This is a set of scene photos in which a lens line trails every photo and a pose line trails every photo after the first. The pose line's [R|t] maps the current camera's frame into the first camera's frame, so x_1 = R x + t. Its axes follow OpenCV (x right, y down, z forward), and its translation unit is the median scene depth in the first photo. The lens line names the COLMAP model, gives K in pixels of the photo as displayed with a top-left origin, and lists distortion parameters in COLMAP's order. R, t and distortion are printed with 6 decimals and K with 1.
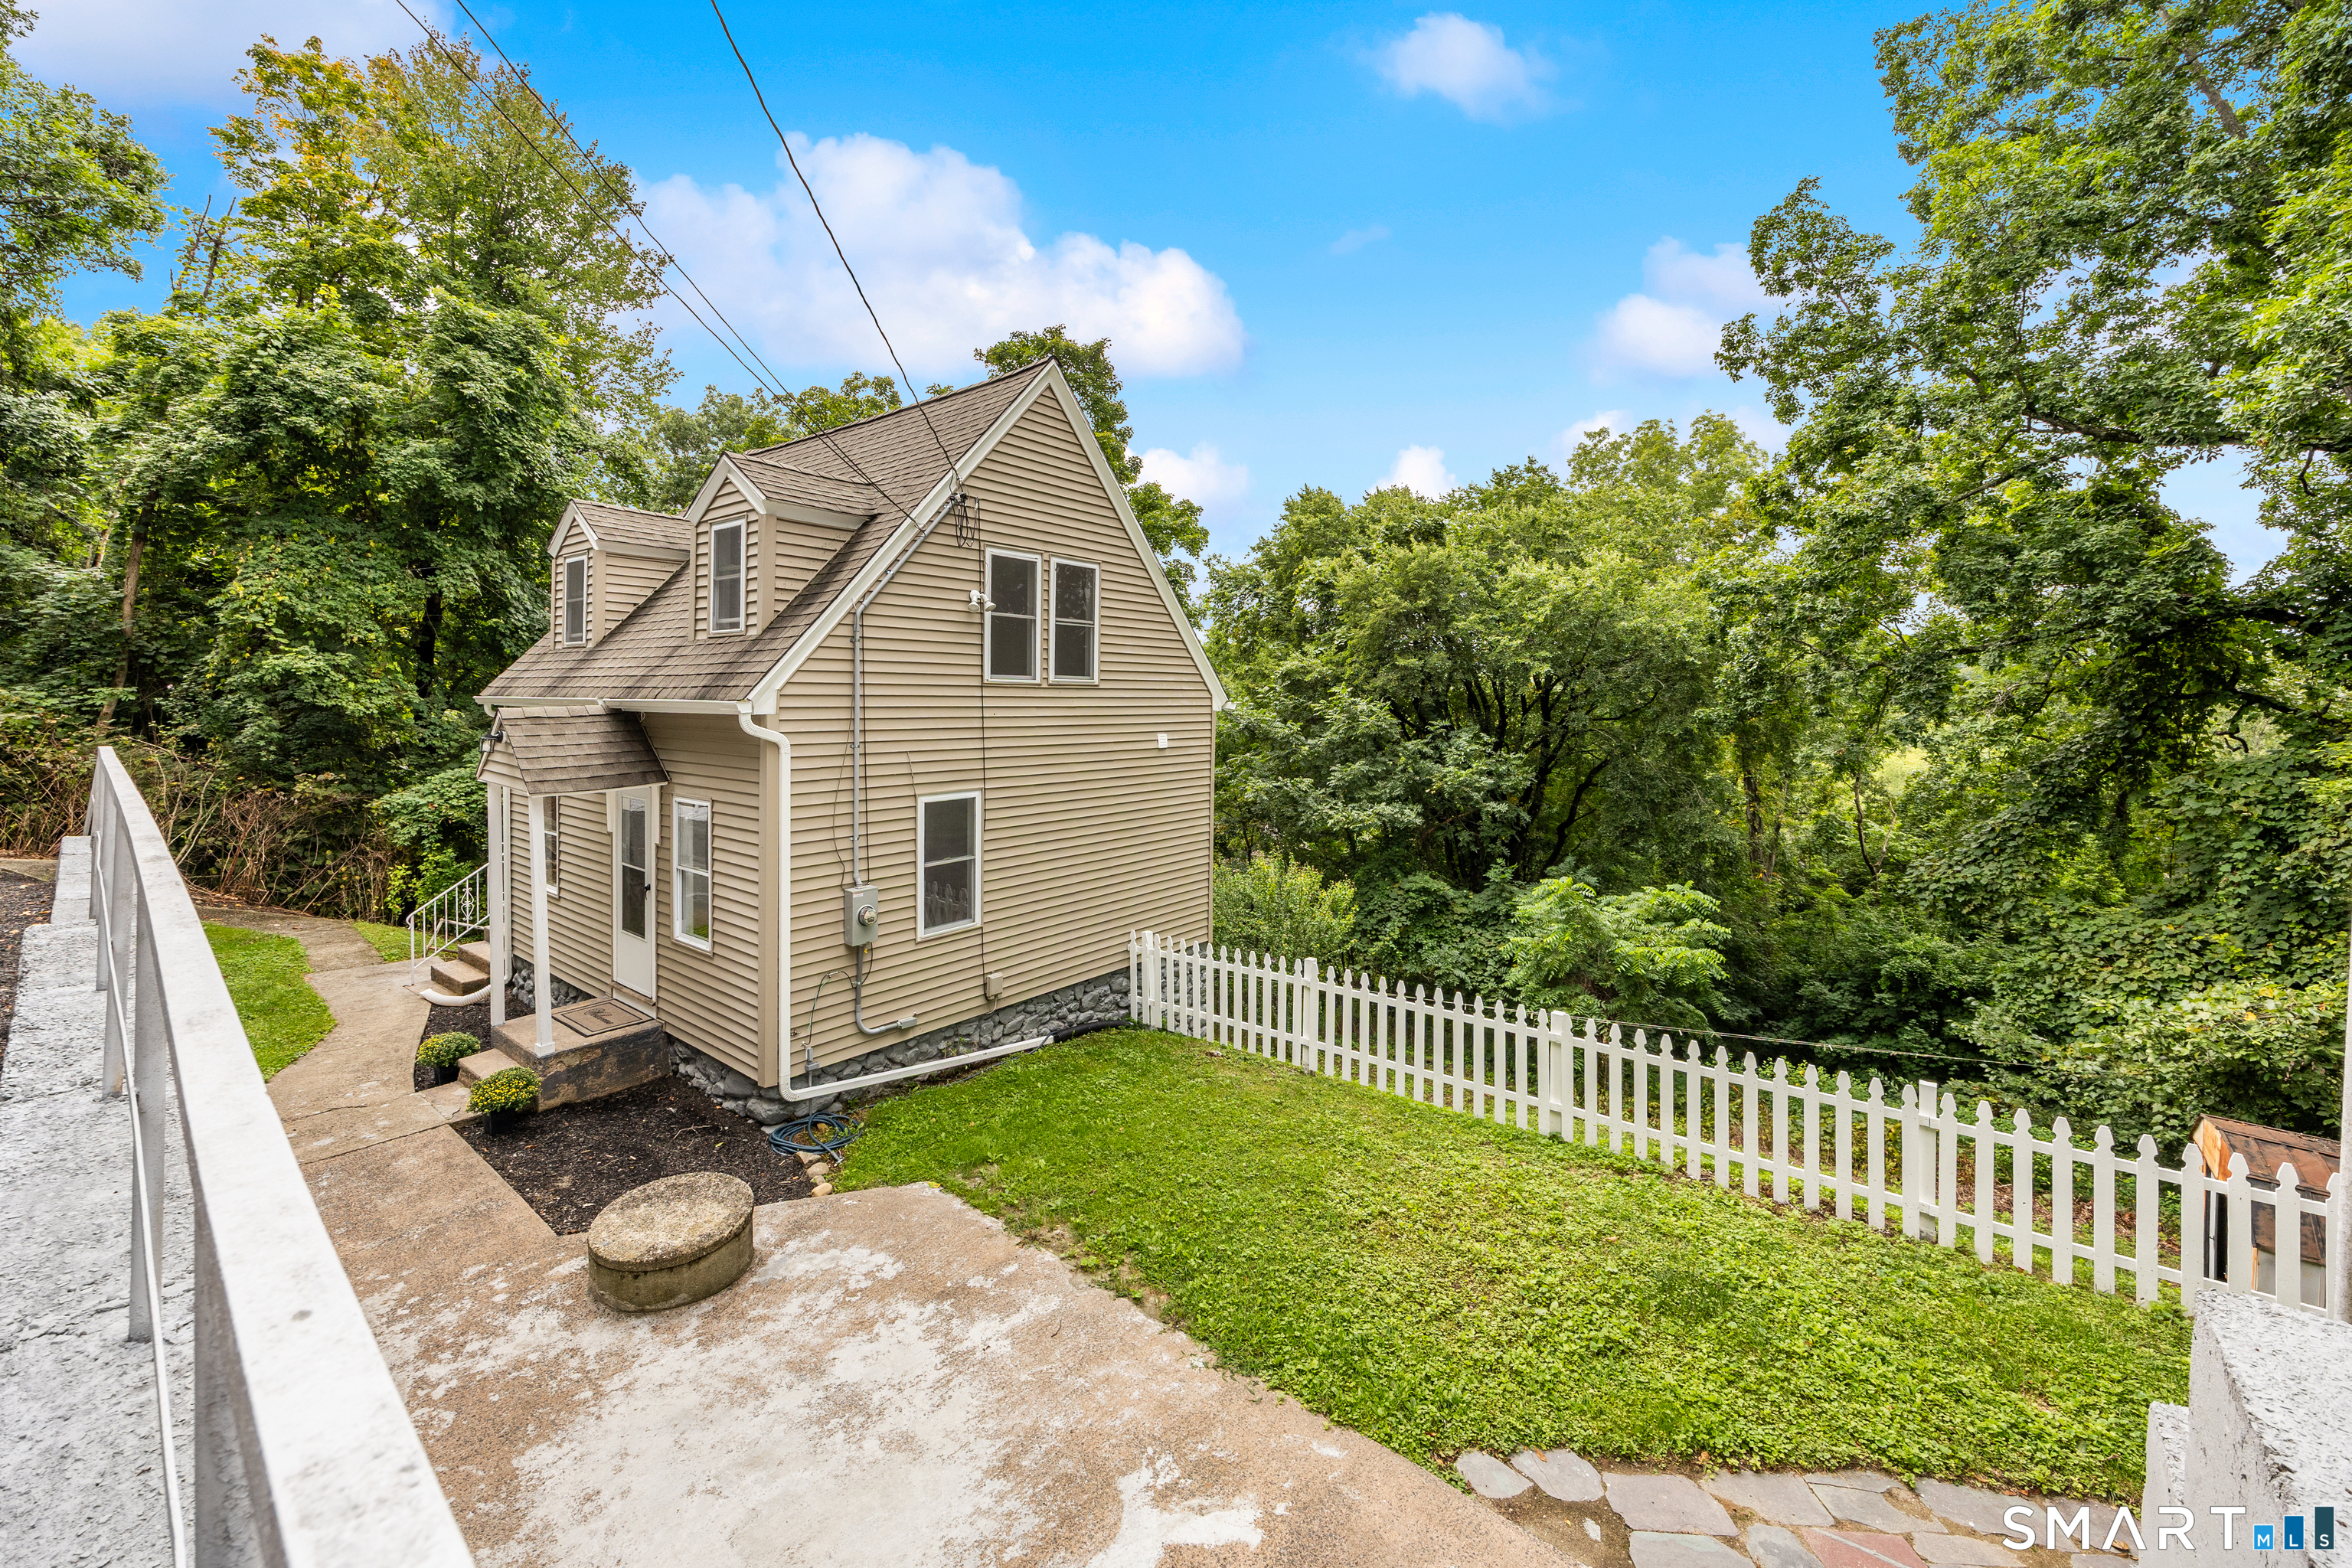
lens RADIAL K [[974.4, 0, 1187.4], [0, 974.4, 694.7], [0, 0, 1]] dist [-0.000488, -0.000431]
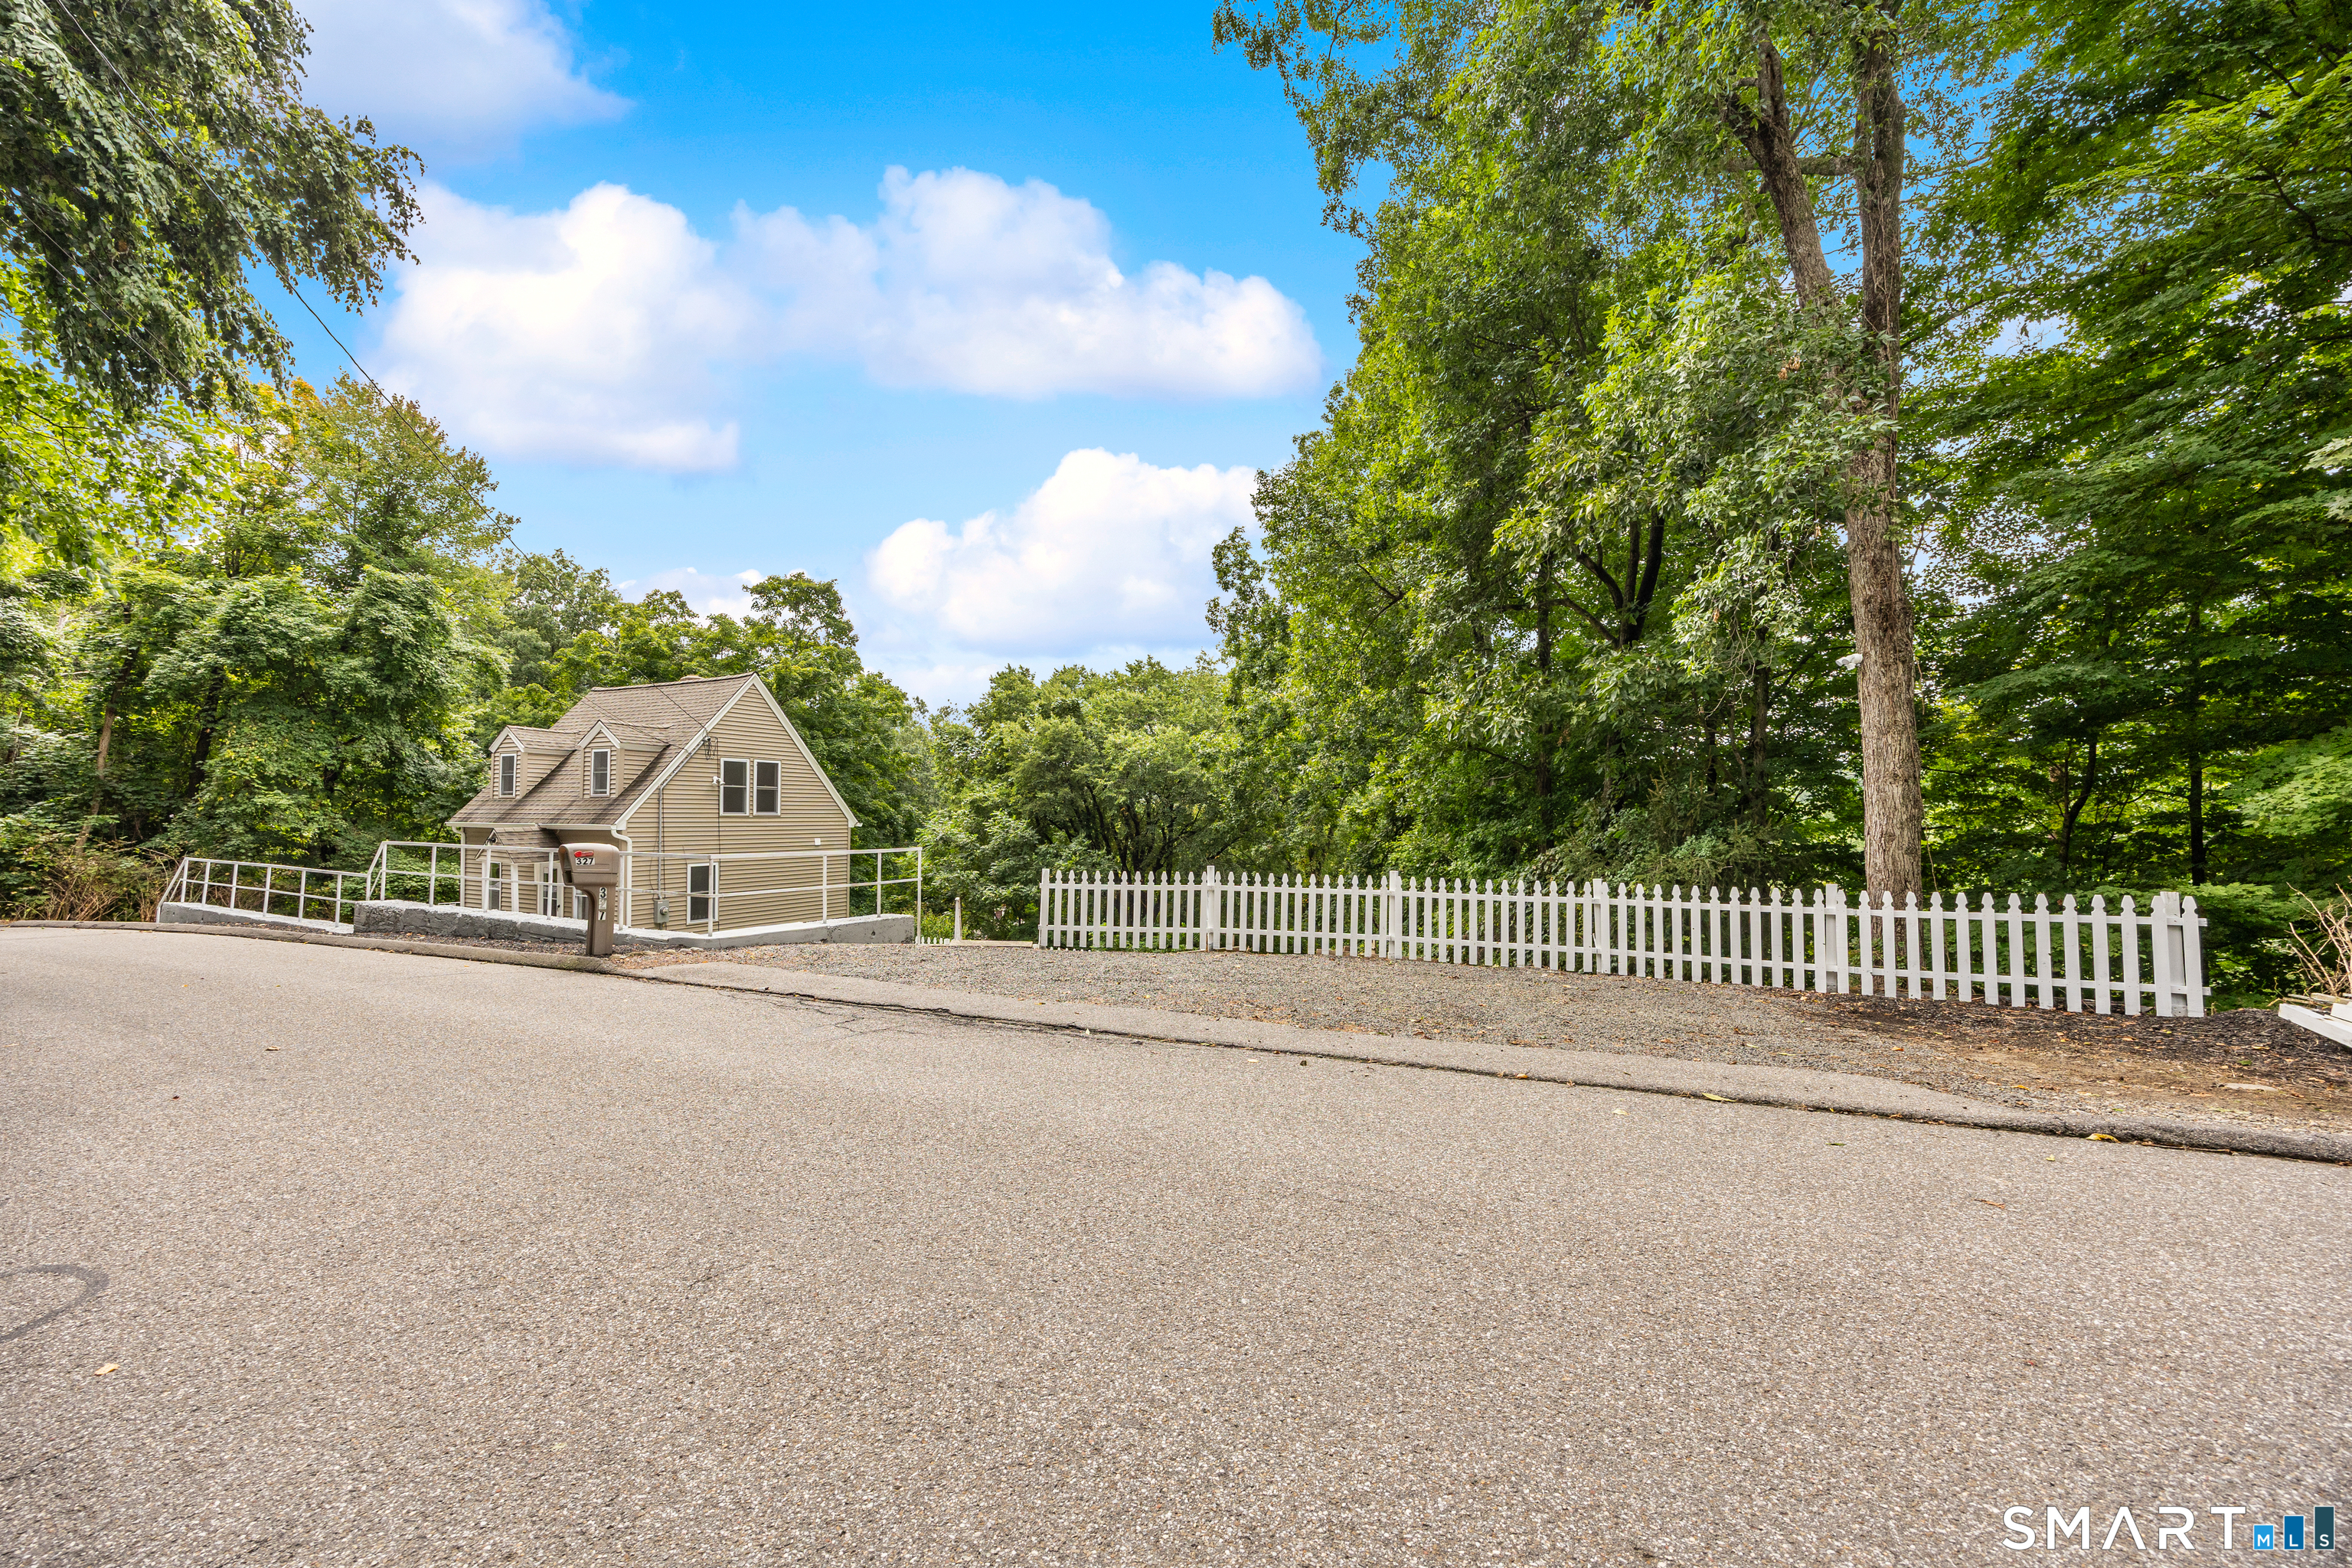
lens RADIAL K [[887.8, 0, 1176.0], [0, 887.8, 784.0], [0, 0, 1]] dist [0.000602, -0.000026]
pose [[0.977422, 0.004171, 0.211257, 0.365046], [0.002319, 0.999533, -0.030465, -0.019025], [-0.211285, 0.030267, 0.976956, -1.164129]]
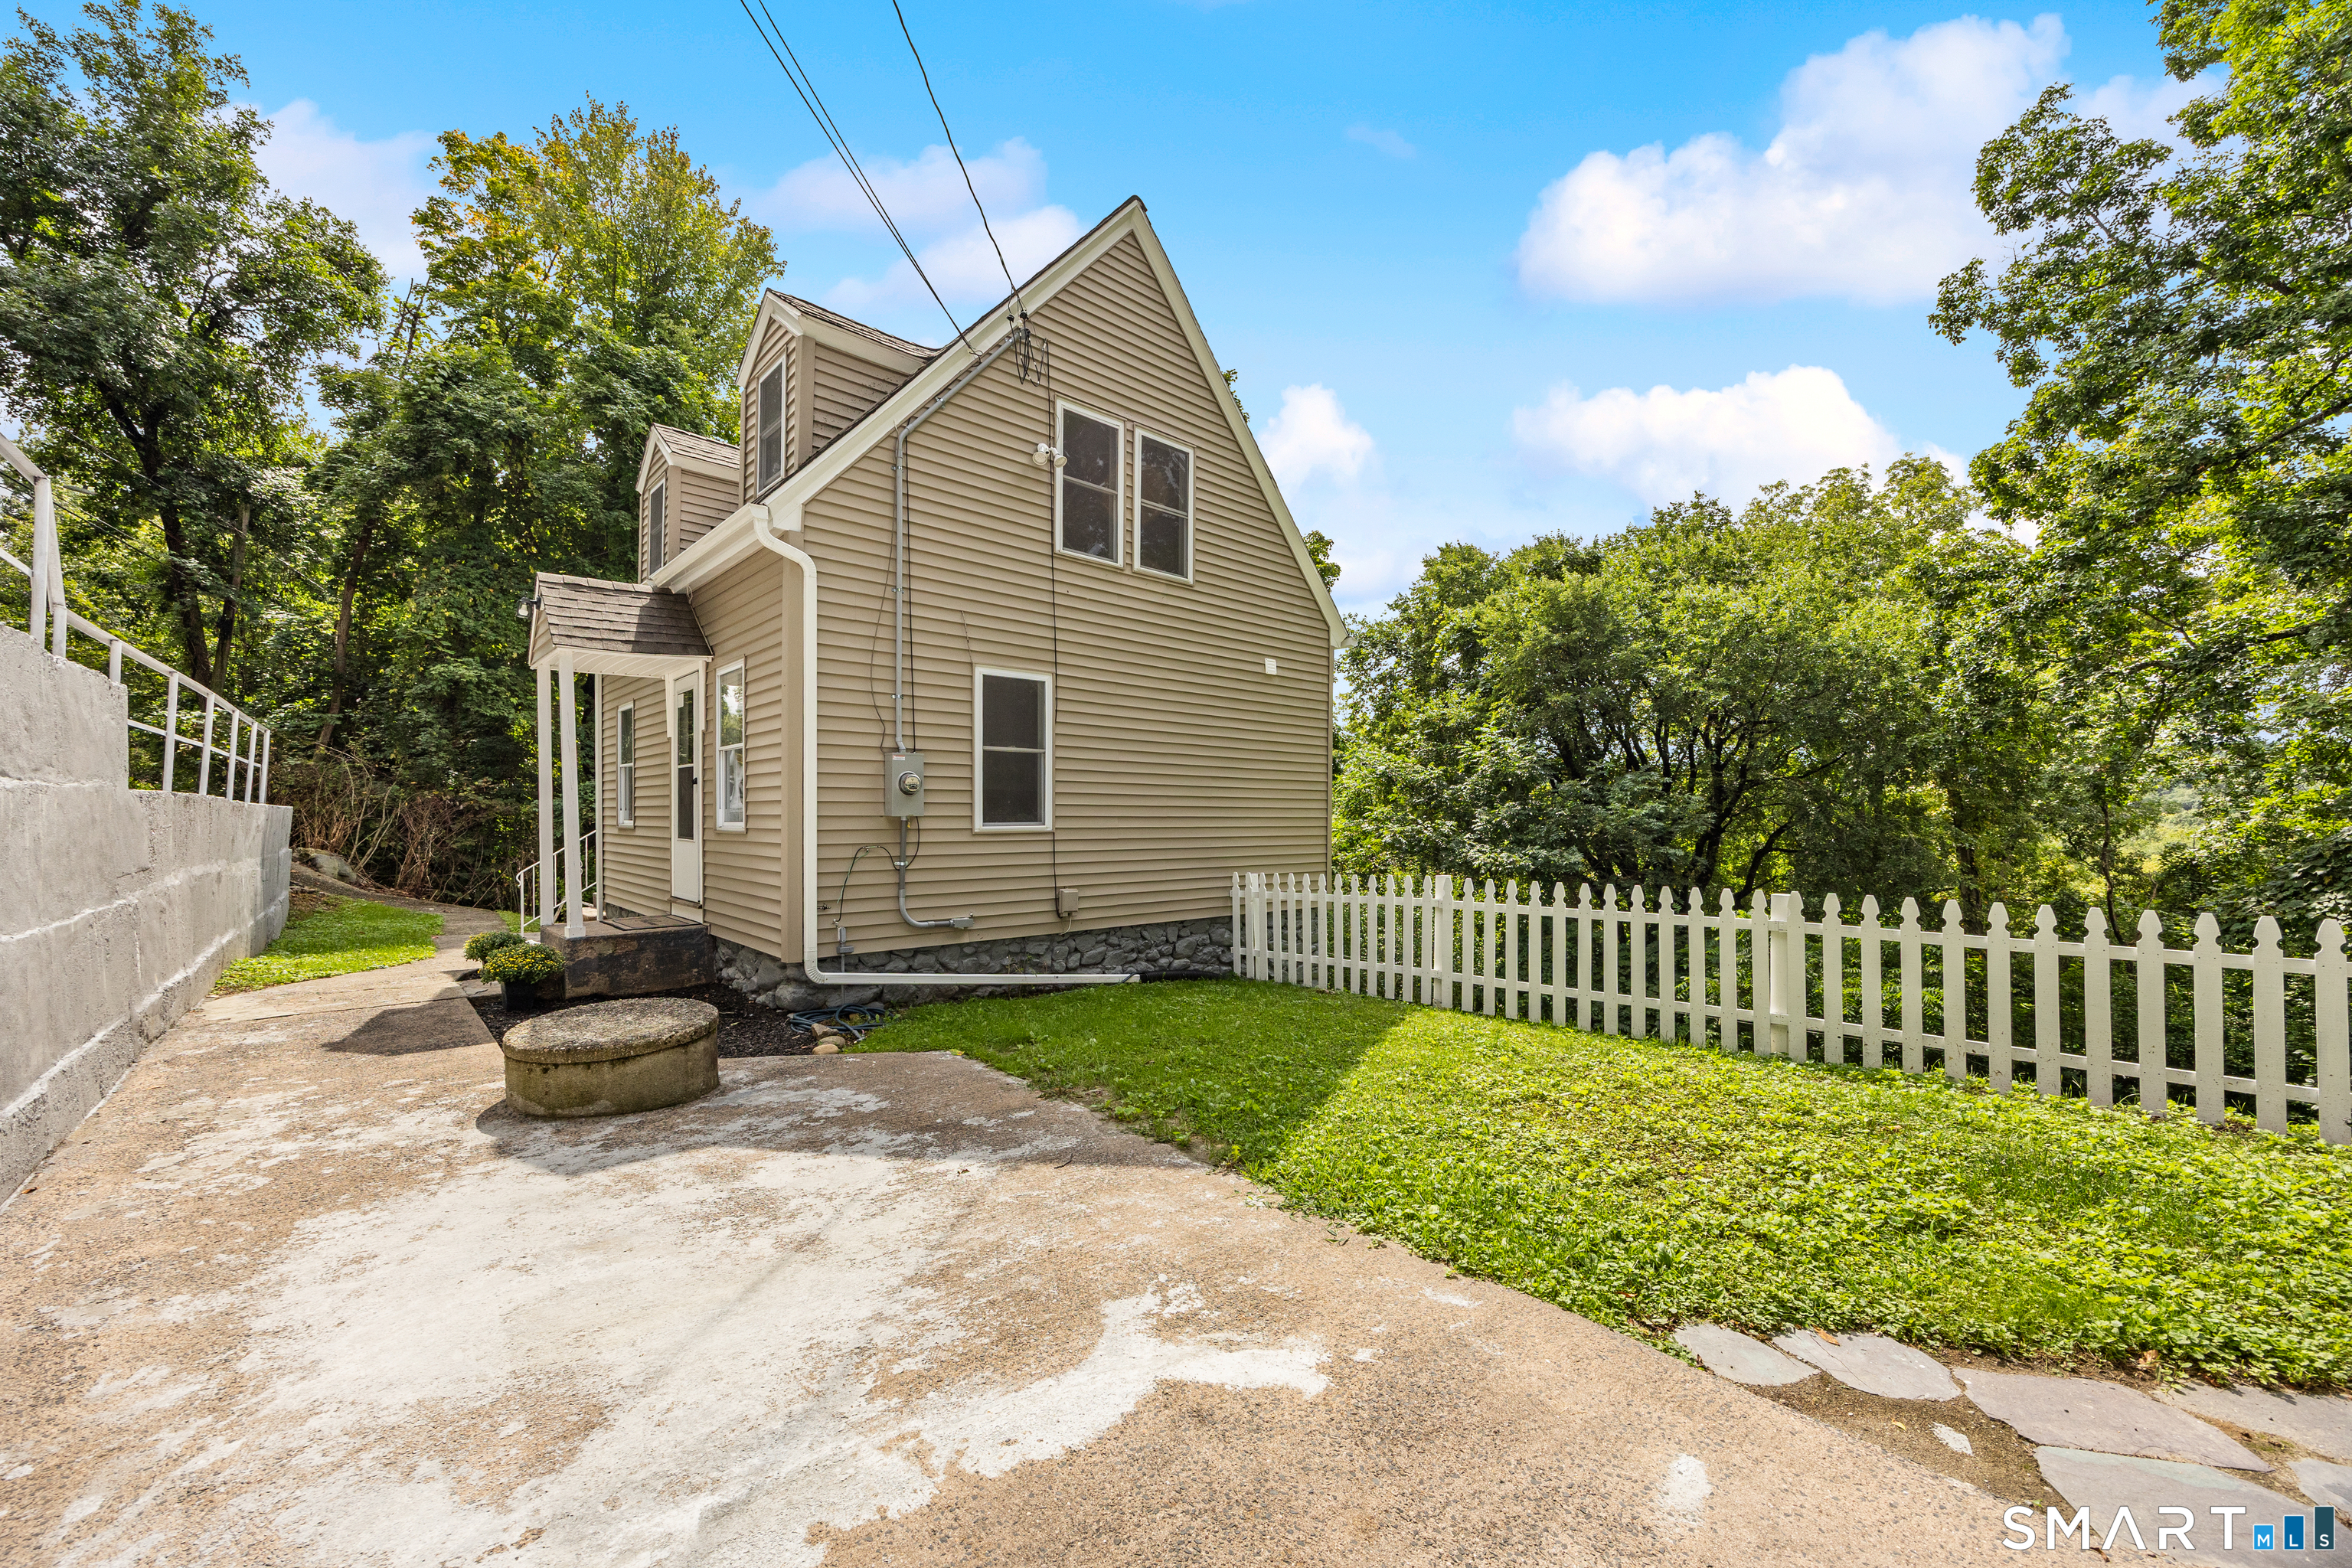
lens RADIAL K [[951.4, 0, 1186.7], [0, 951.4, 804.6], [0, 0, 1]] dist [-0.001201, 0.000222]
pose [[0.988727, -0.005865, -0.149612, 0.030054], [0.004893, 0.999964, -0.006862, 0.195792], [0.149647, 0.006053, 0.988721, 0.159846]]
